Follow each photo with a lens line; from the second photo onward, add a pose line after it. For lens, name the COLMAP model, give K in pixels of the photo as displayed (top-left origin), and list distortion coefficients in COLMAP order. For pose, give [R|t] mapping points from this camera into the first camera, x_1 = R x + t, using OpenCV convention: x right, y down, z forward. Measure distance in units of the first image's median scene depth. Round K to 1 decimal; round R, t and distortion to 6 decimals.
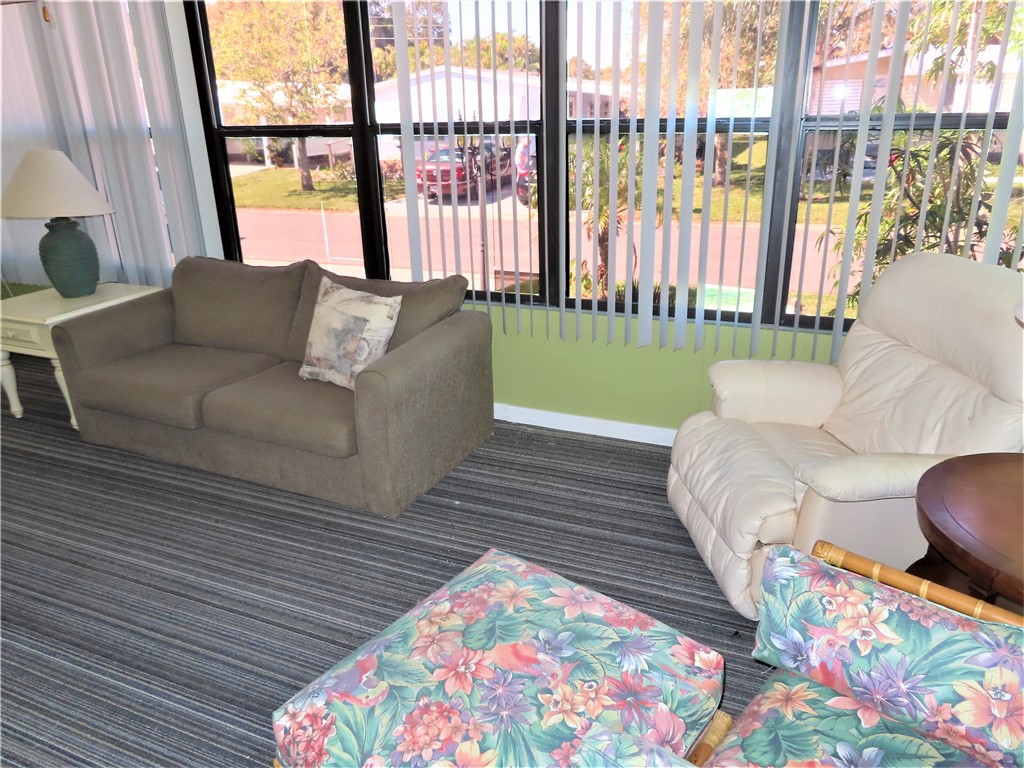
lens RADIAL K [[732.5, 0, 513.4], [0, 732.5, 370.4], [0, 0, 1]] dist [-0.007889, 0.000339]
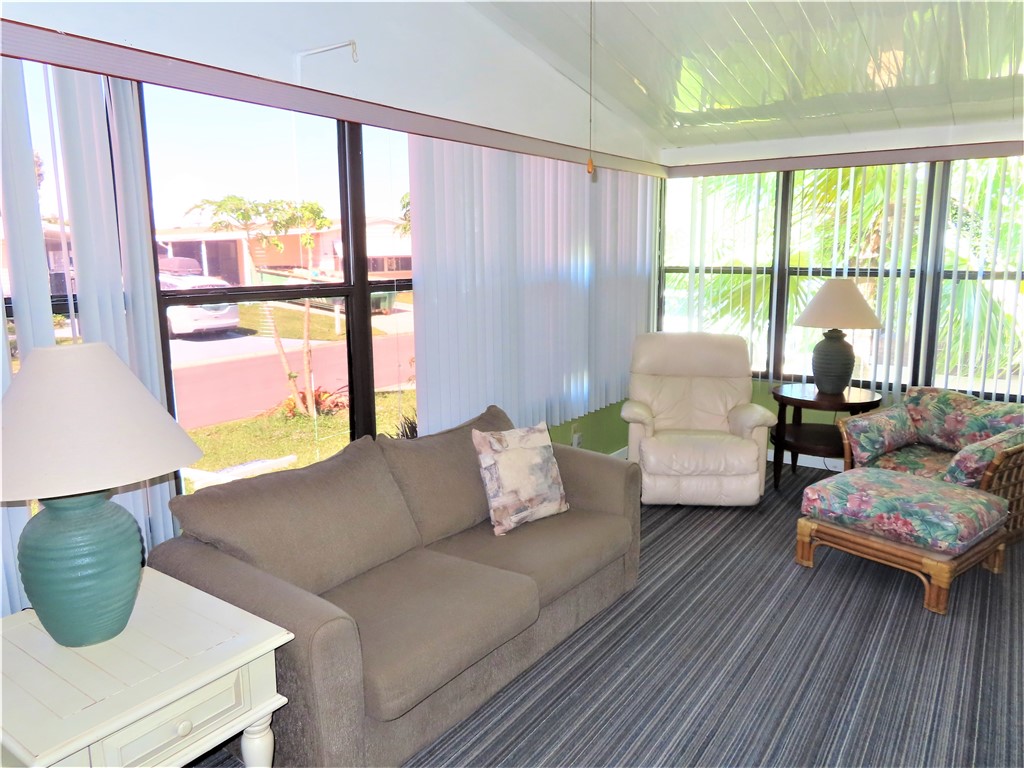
lens RADIAL K [[727.5, 0, 512.0], [0, 727.5, 384.0], [0, 0, 1]] dist [-0.016720, 0.008686]
pose [[0.203701, -0.153163, 0.966978, -1.532555], [0.335572, 0.938779, 0.078006, -0.317603], [-0.919727, 0.308601, 0.242628, 0.925426]]
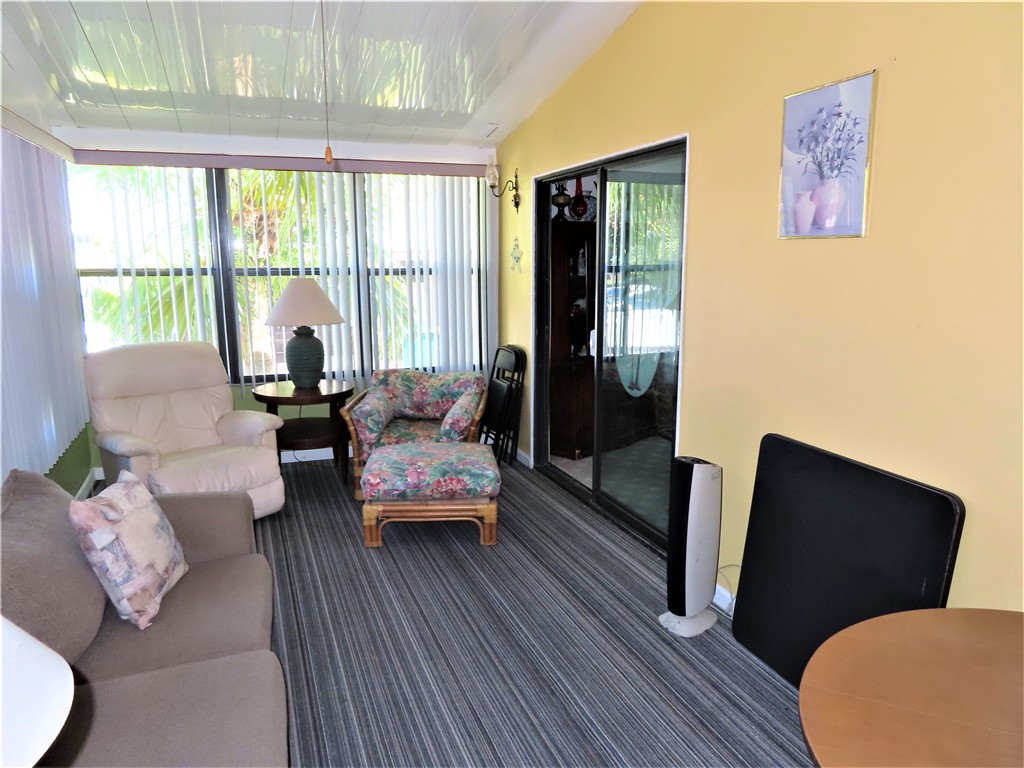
lens RADIAL K [[727.5, 0, 512.0], [0, 727.5, 384.0], [0, 0, 1]] dist [-0.016720, 0.008686]
pose [[-0.686613, -0.110505, 0.718575, -1.337502], [0.261536, 0.884670, 0.385950, -0.499747], [-0.678352, 0.452932, -0.578526, 1.401776]]
